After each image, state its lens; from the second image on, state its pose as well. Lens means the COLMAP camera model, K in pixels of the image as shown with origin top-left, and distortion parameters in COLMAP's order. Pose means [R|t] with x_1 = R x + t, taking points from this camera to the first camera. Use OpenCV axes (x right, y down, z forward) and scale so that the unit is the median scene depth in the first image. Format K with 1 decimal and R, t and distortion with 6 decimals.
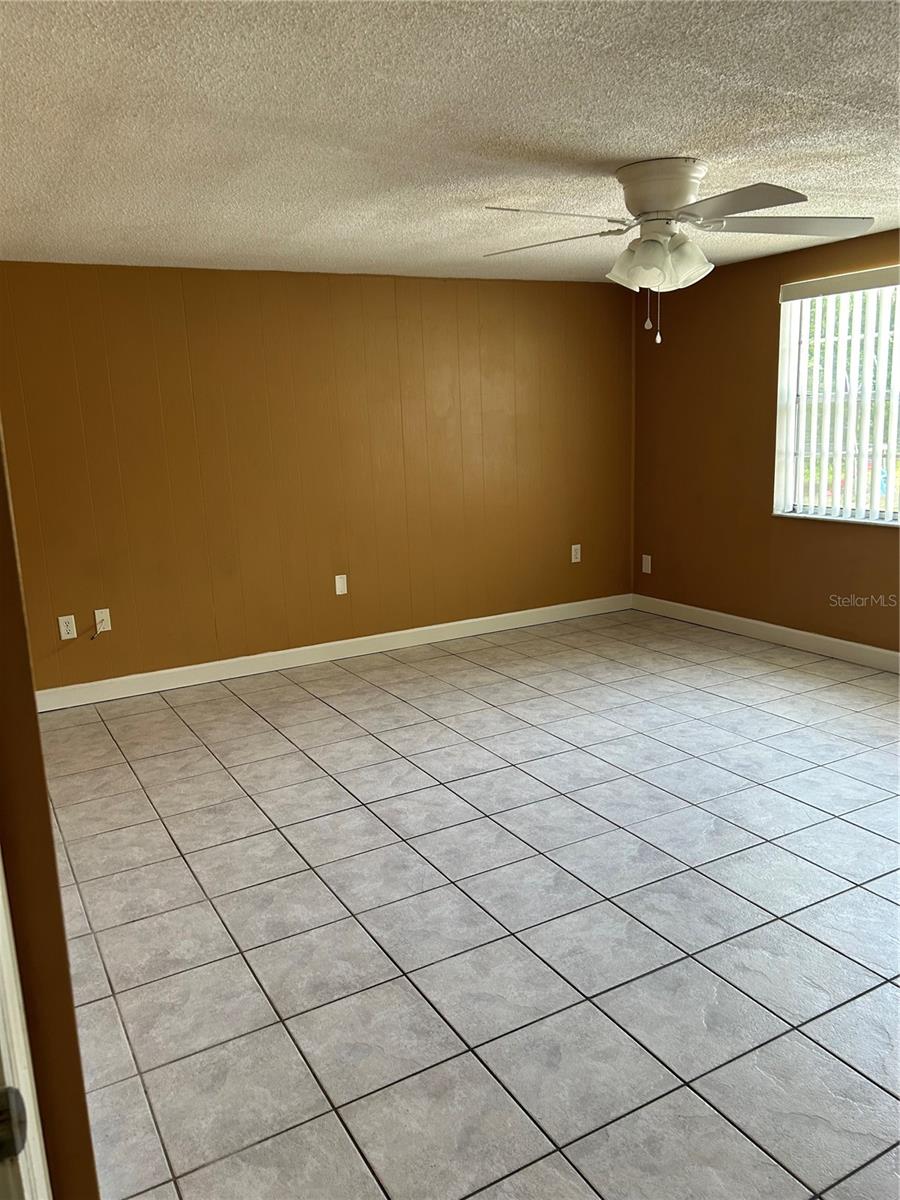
lens RADIAL K [[905.8, 0, 446.8], [0, 905.8, 590.6], [0, 0, 1]] dist [0.033939, -0.035487]
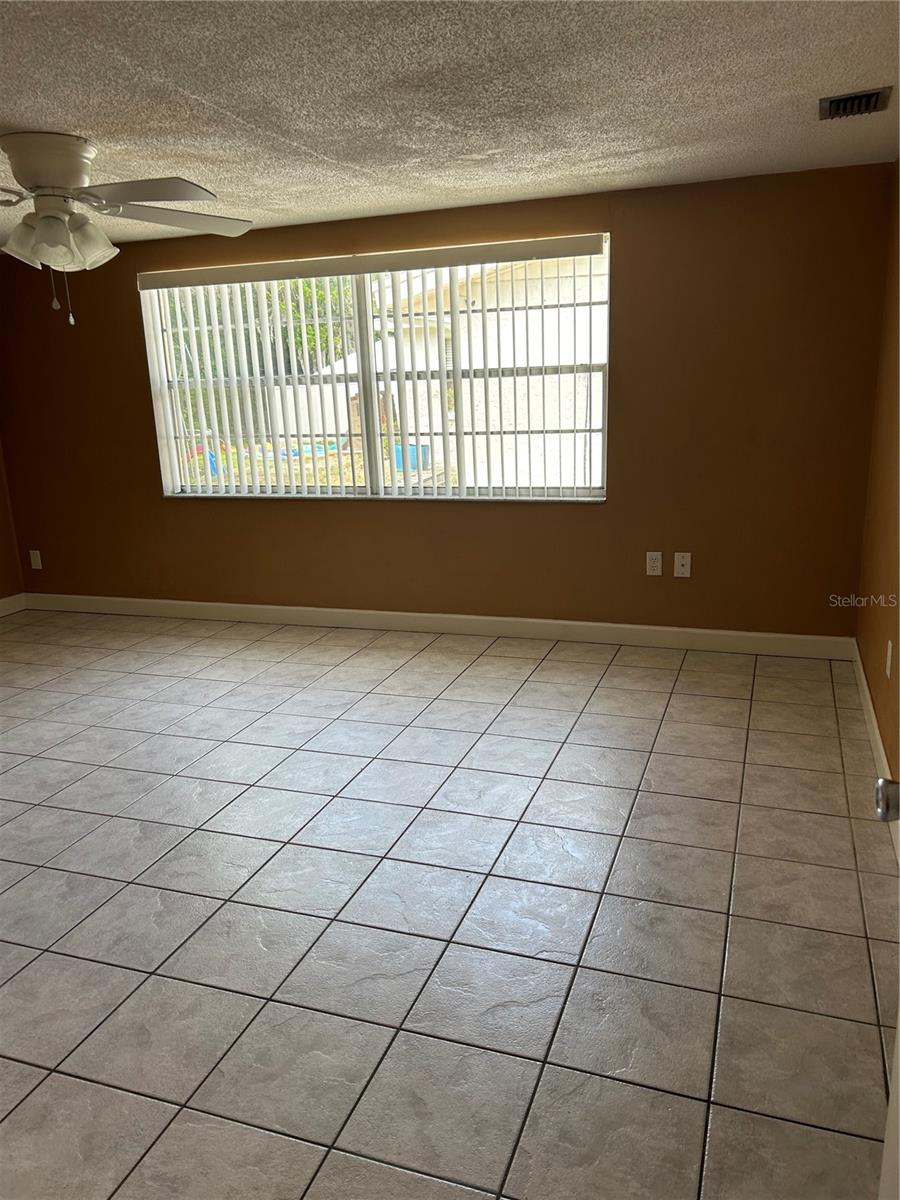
lens RADIAL K [[905.8, 0, 447.5], [0, 905.8, 603.0], [0, 0, 1]] dist [0.033939, -0.035487]
pose [[0.754341, -0.153356, 0.638319, -0.122975], [0.137741, 0.987662, 0.074509, 0.006427], [-0.641869, 0.031718, 0.766158, -0.002694]]
